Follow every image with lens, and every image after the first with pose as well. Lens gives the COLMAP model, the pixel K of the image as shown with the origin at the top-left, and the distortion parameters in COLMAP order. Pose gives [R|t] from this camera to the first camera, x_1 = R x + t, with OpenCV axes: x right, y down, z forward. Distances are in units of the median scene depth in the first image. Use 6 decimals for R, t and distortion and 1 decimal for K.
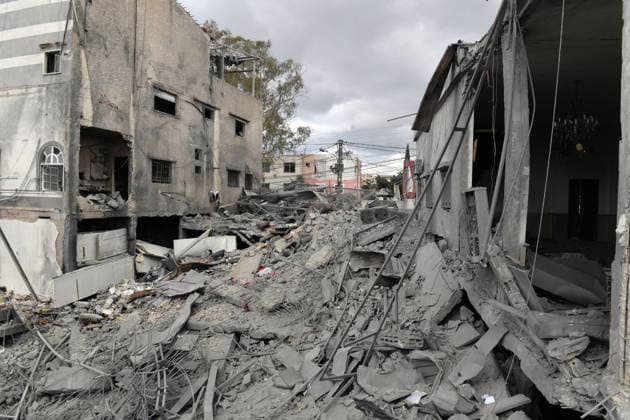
lens RADIAL K [[433.4, 0, 318.1], [0, 433.4, 209.3], [0, 0, 1]] dist [-0.042454, -0.006199]
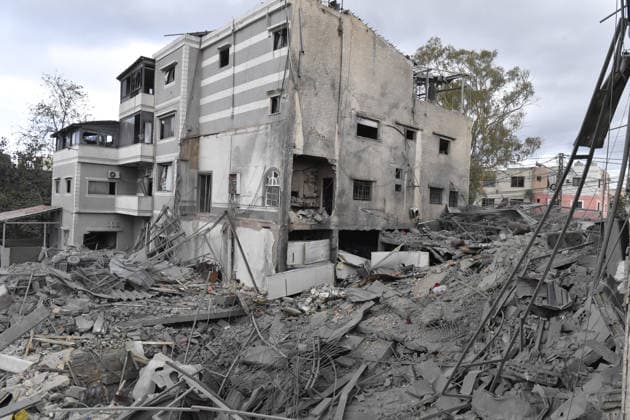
lens RADIAL K [[433.4, 0, 318.1], [0, 433.4, 209.3], [0, 0, 1]] dist [-0.042454, -0.006199]
pose [[0.867408, 0.021693, -0.497124, 0.124192], [-0.036971, 0.999097, -0.020913, -0.012860], [0.496222, 0.036519, 0.867427, -0.041043]]
